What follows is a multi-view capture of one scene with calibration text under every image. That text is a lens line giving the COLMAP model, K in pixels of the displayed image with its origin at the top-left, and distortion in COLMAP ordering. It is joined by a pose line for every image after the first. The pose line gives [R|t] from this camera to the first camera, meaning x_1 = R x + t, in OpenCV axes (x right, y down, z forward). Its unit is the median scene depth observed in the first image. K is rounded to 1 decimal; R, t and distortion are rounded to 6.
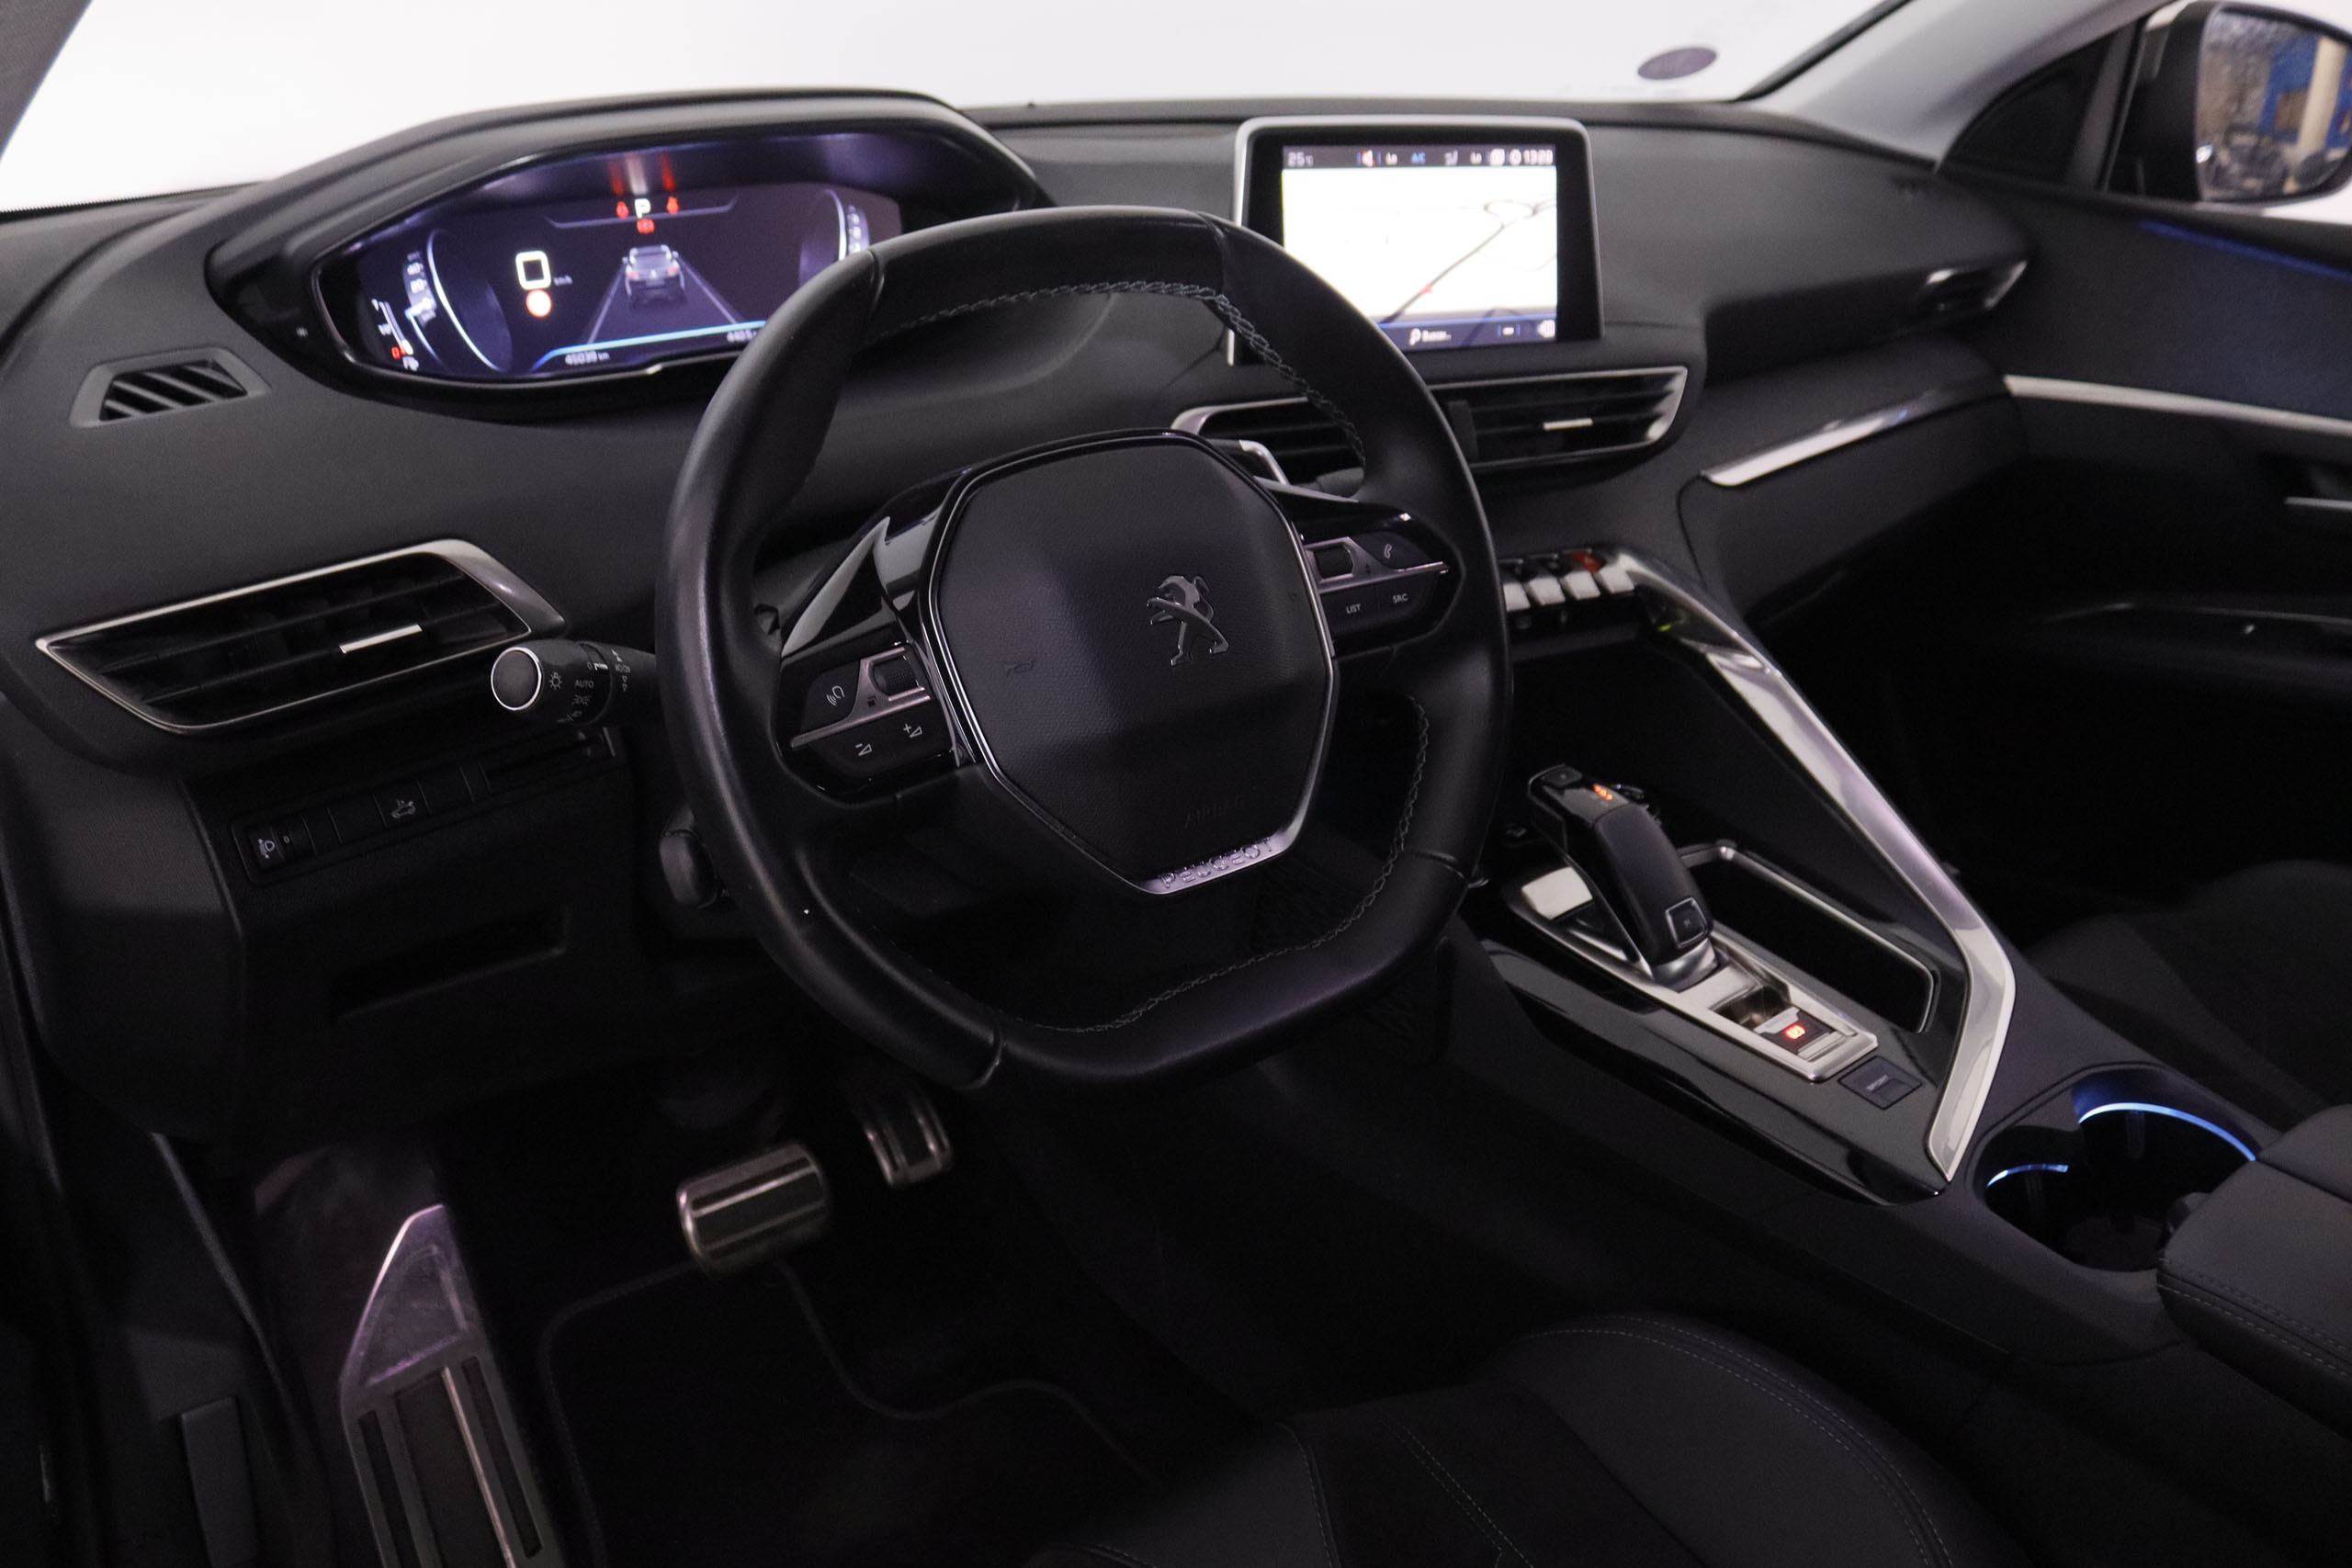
lens RADIAL K [[1903.9, 0, 1191.0], [0, 1903.9, 758.8], [0, 0, 1]] dist [-0.168149, 0.114258]
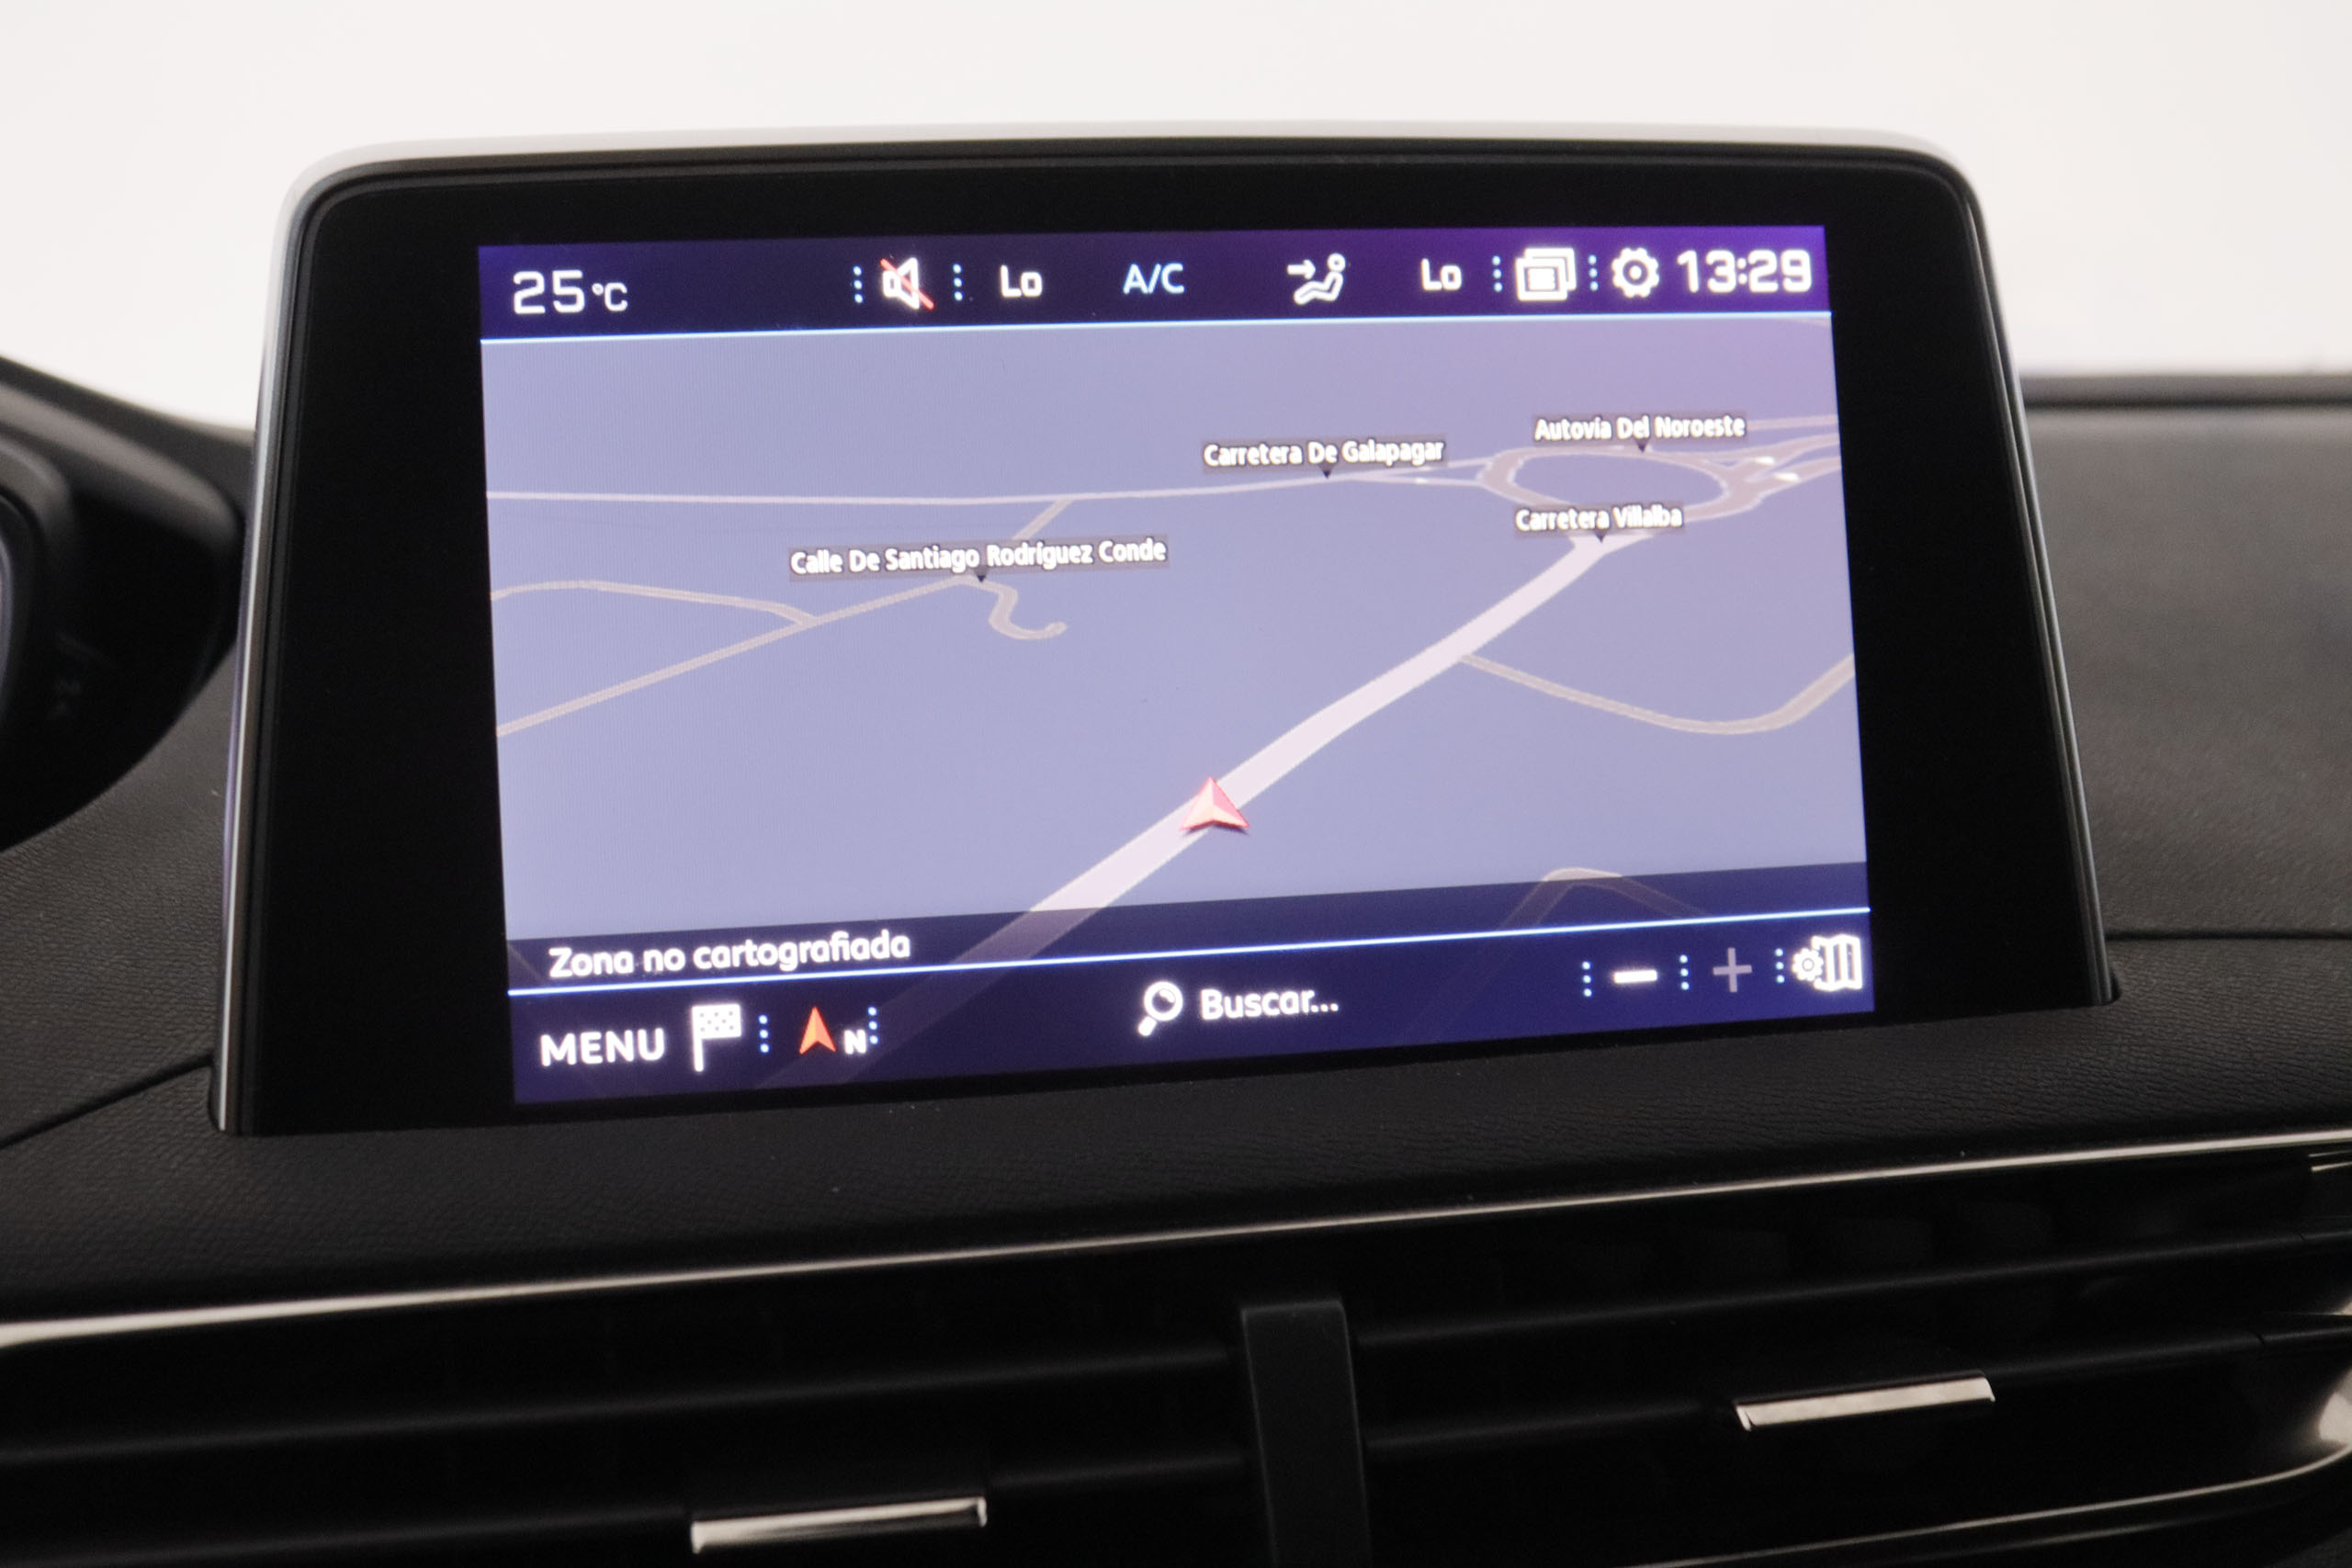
lens RADIAL K [[2415.4, 0, 1183.4], [0, 2415.4, 790.4], [0, 0, 1]] dist [-0.097215, 0.000000]
pose [[0.938442, -0.019199, -0.344902, 0.225111], [-0.075389, 0.963003, -0.258732, -0.170287], [0.337109, 0.268806, 0.902275, 0.711487]]
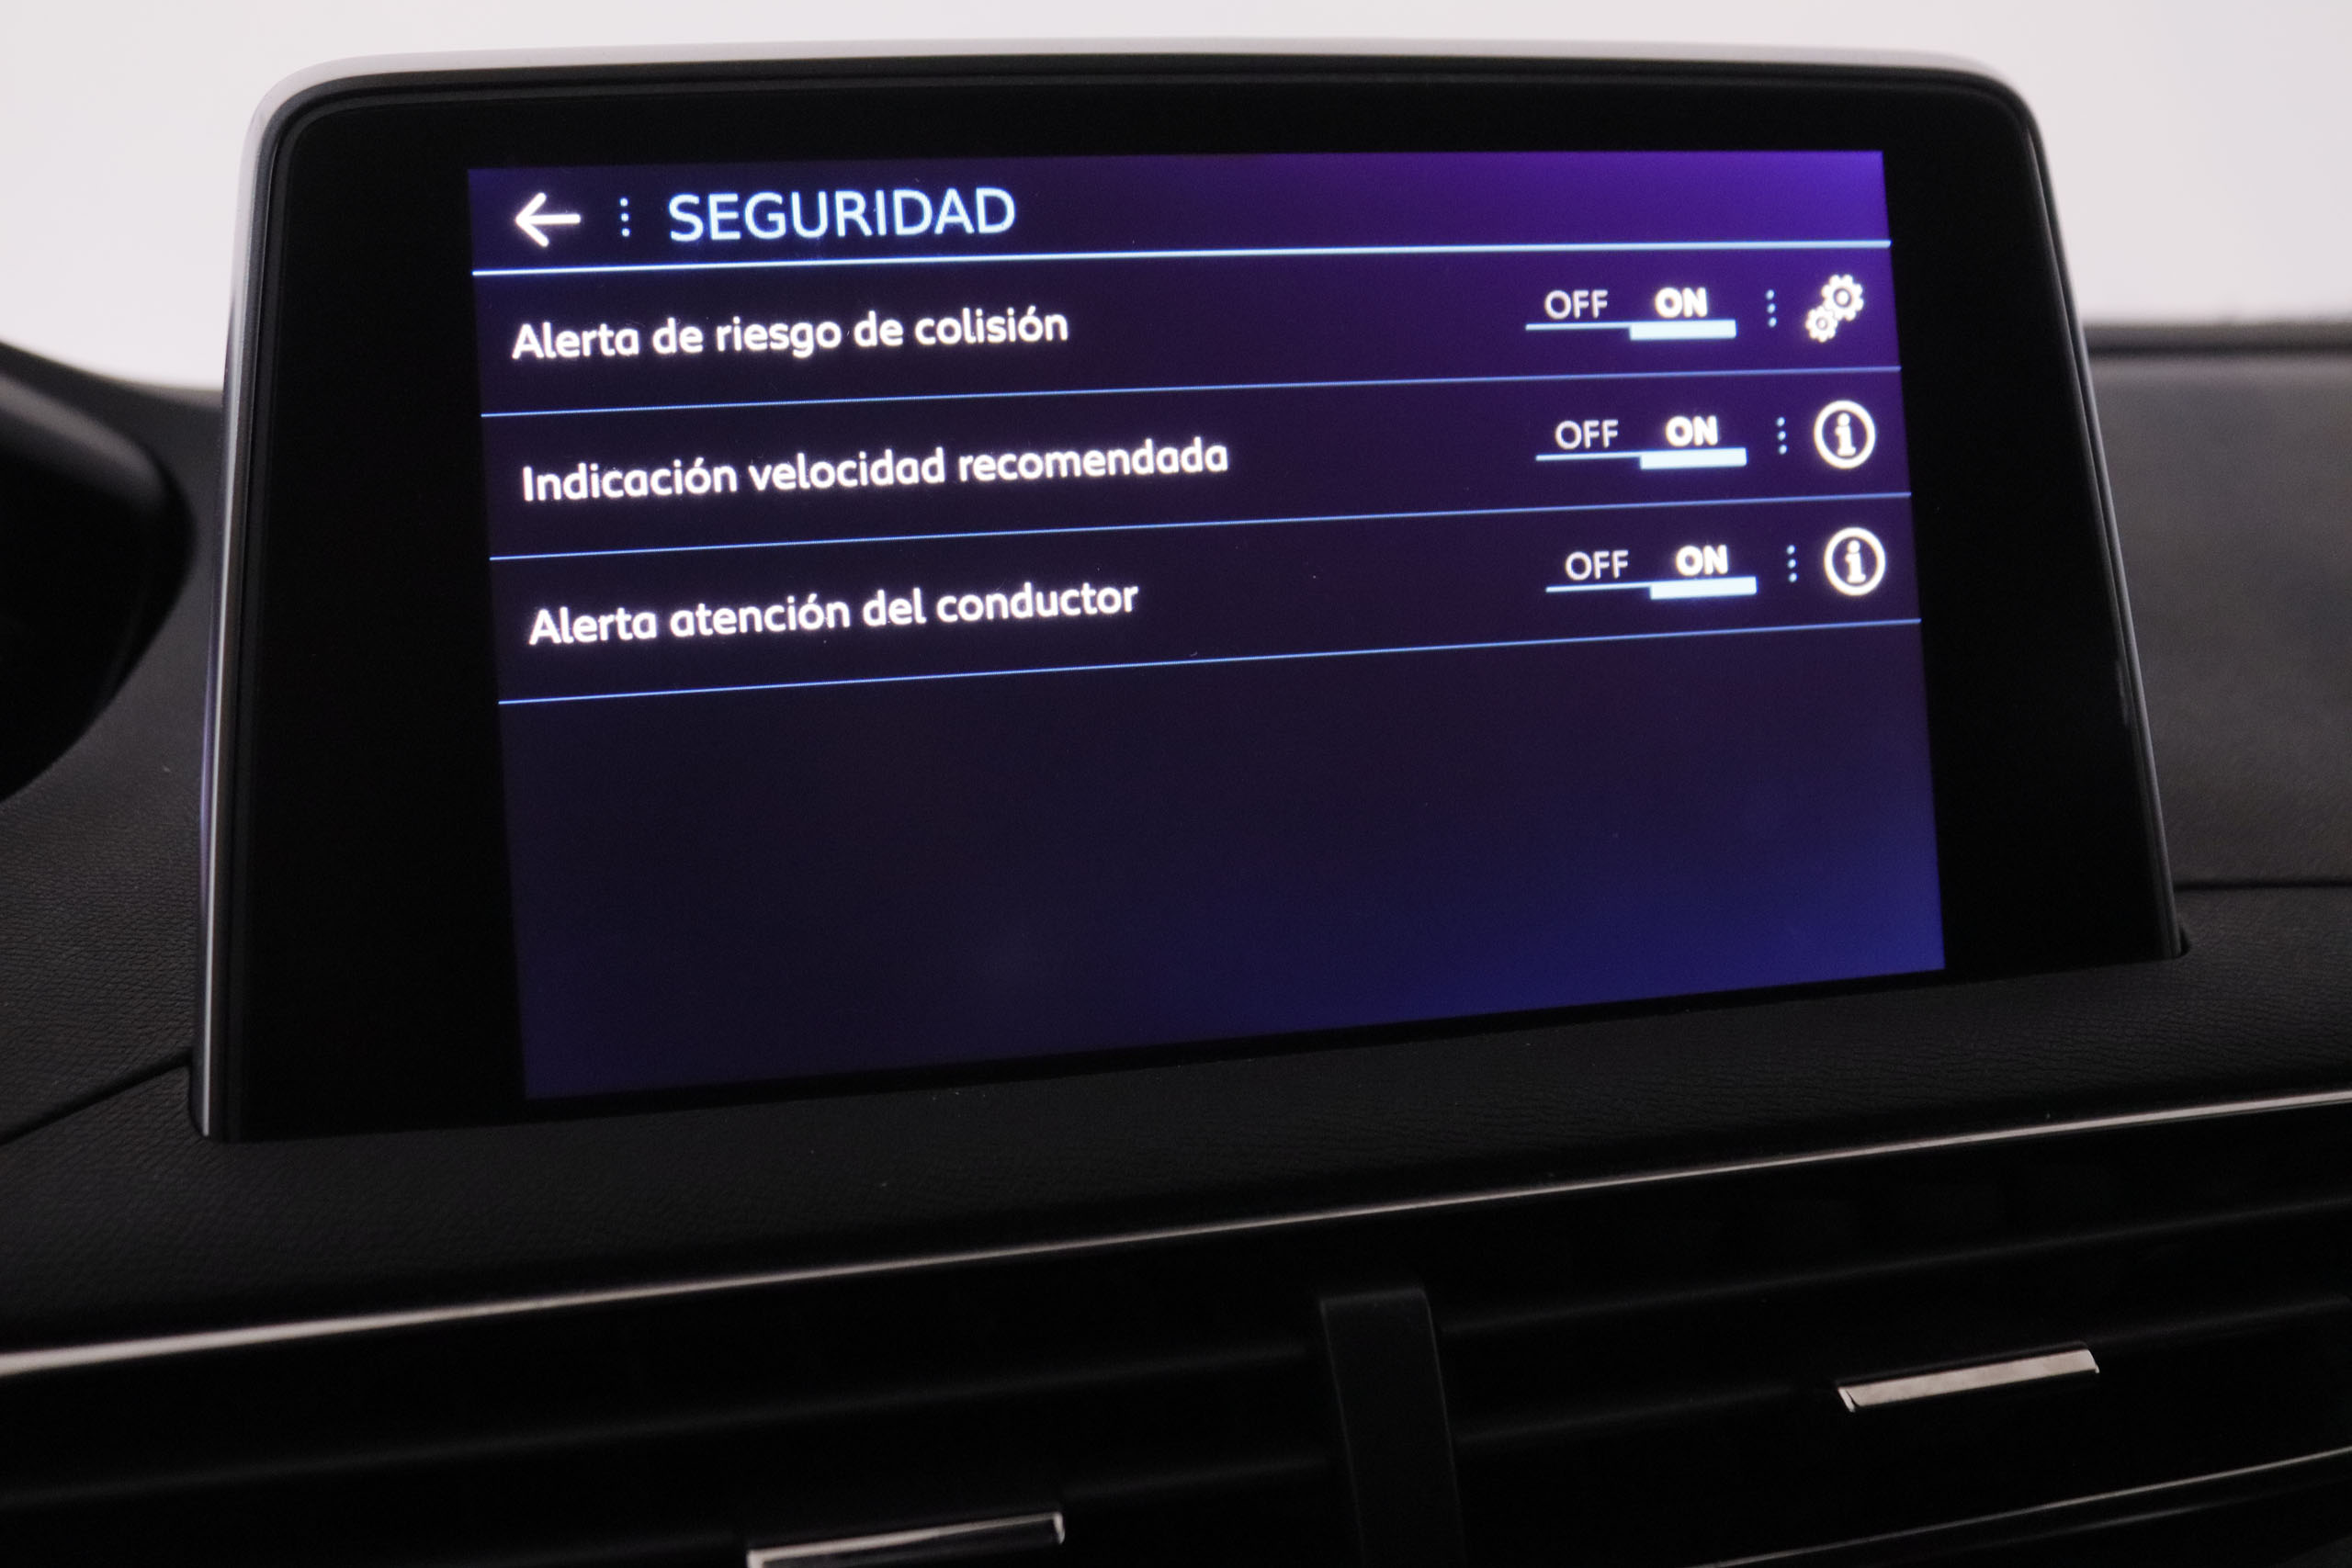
lens RADIAL K [[2415.4, 0, 1198.5], [0, 2415.4, 794.2], [0, 0, 1]] dist [-0.097215, 0.000000]
pose [[0.956750, -0.027825, -0.289578, 0.199013], [-0.046136, 0.968305, -0.245473, -0.173455], [0.287230, 0.248216, 0.925142, 0.721360]]
